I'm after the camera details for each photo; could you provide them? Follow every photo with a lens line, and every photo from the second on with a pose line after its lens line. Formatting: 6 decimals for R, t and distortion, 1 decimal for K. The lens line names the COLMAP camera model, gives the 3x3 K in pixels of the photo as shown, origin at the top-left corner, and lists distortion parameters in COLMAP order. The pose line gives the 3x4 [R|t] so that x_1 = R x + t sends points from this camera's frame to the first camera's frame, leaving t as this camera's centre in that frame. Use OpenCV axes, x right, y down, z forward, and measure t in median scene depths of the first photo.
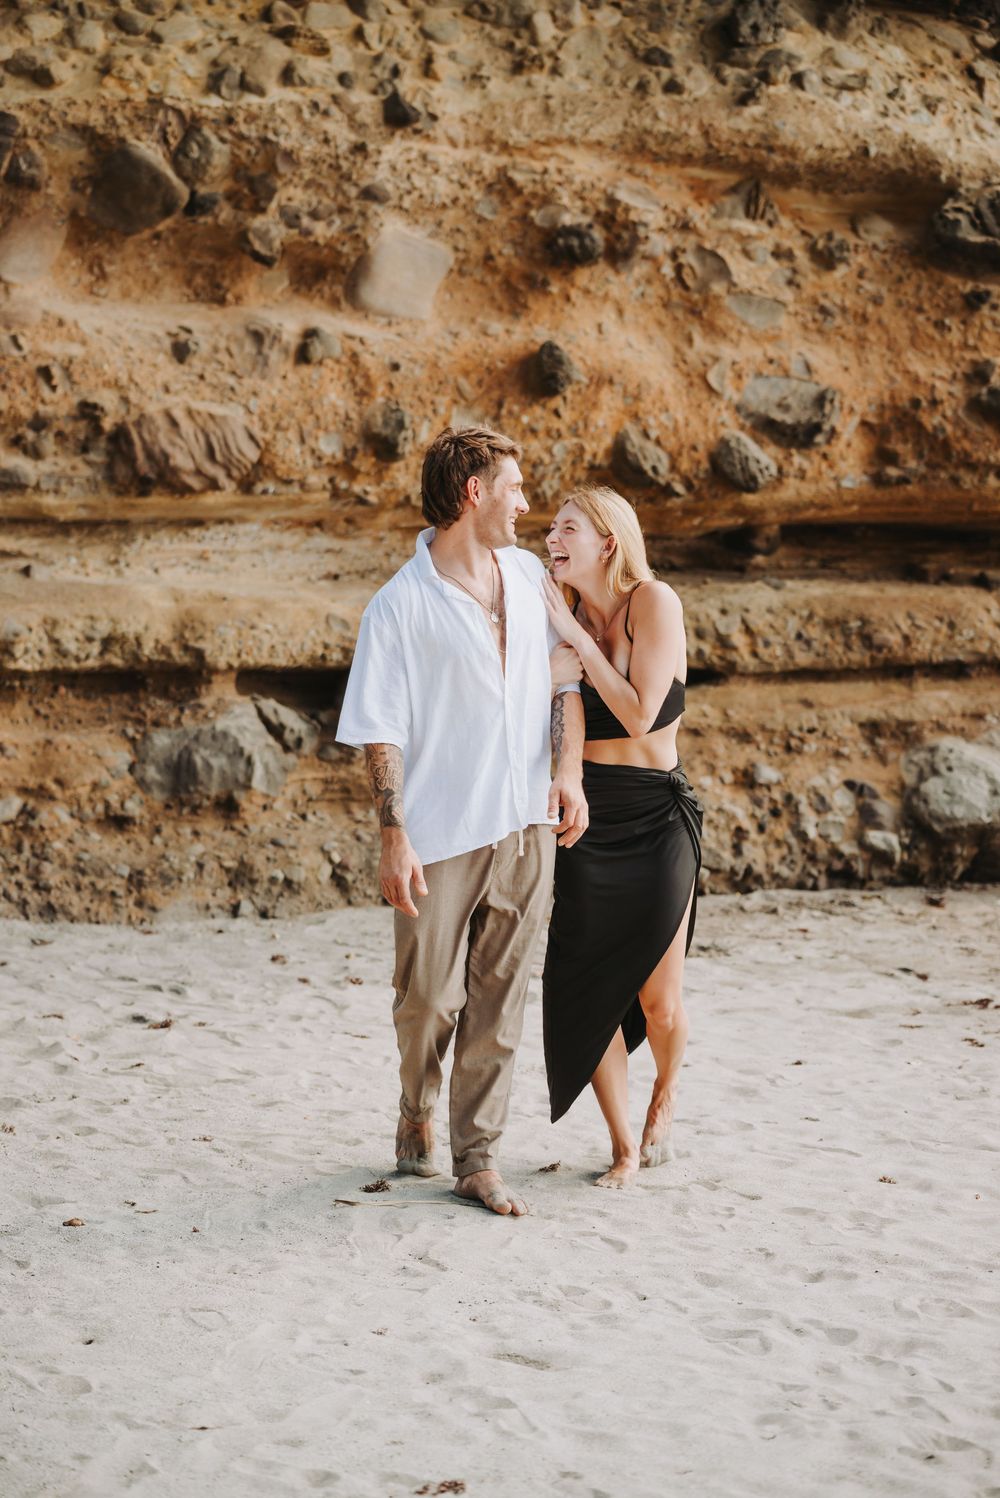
lens RADIAL K [[3617.4, 0, 500.0], [0, 3617.4, 749.0], [0, 0, 1]] dist [-0.102893, 0.623763]
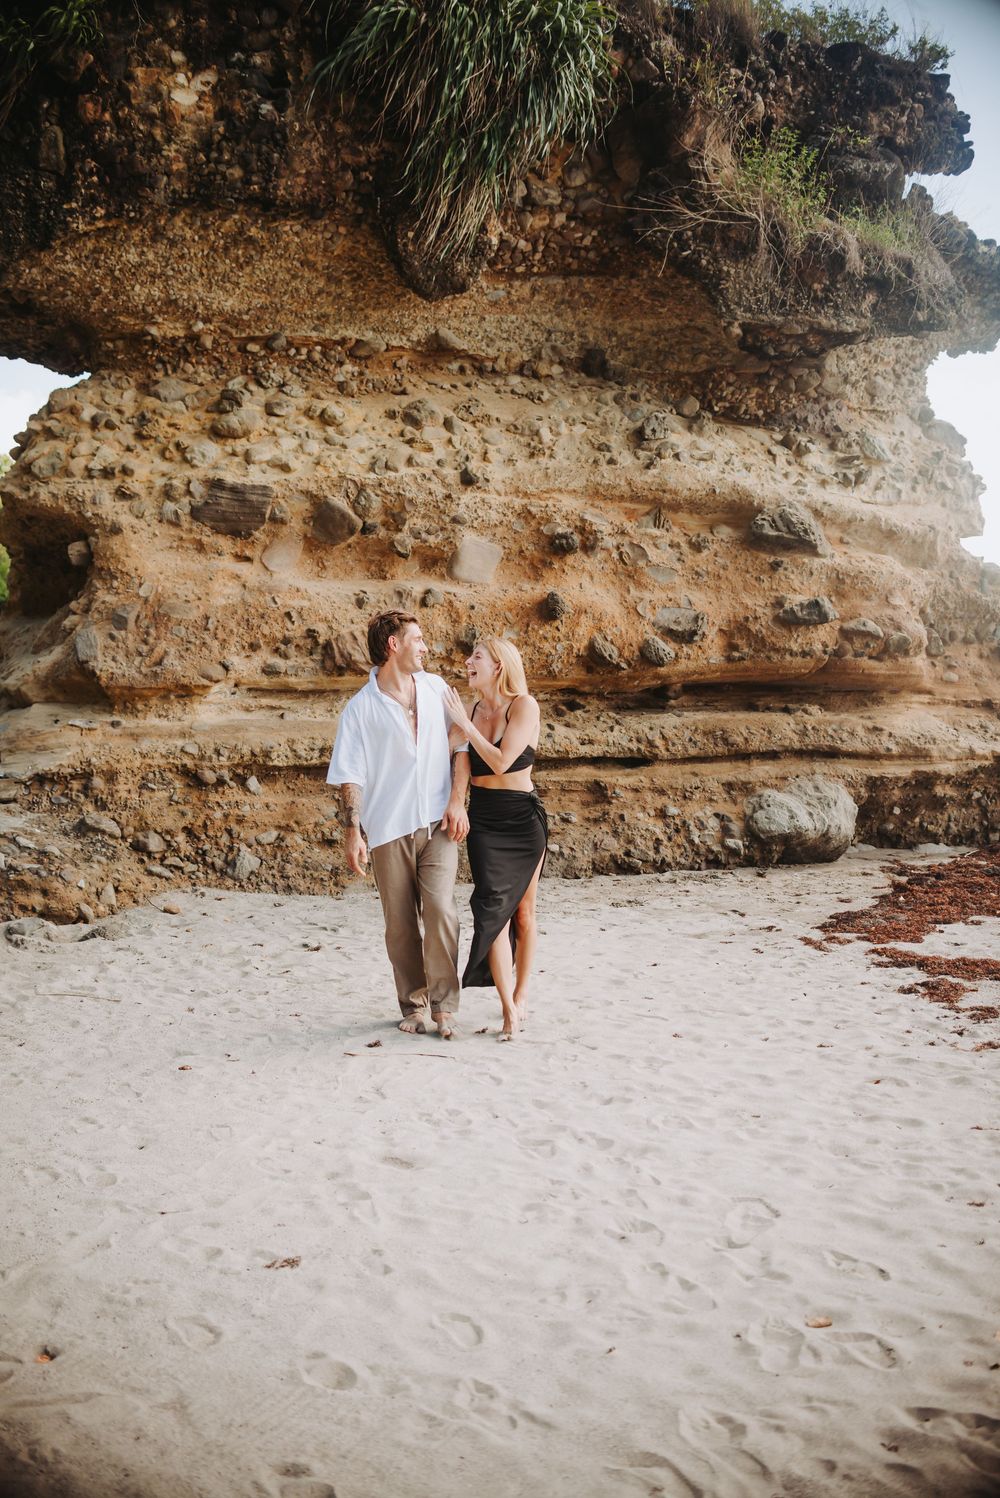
lens RADIAL K [[1531.2, 0, 500.0], [0, 1531.2, 749.0], [0, 0, 1]] dist [-0.182314, 0.178524]
pose [[0.993874, -0.029226, -0.106582, 0.071577], [0.024504, 0.998671, -0.045347, 0.008923], [0.107766, 0.042458, 0.993269, 0.179129]]
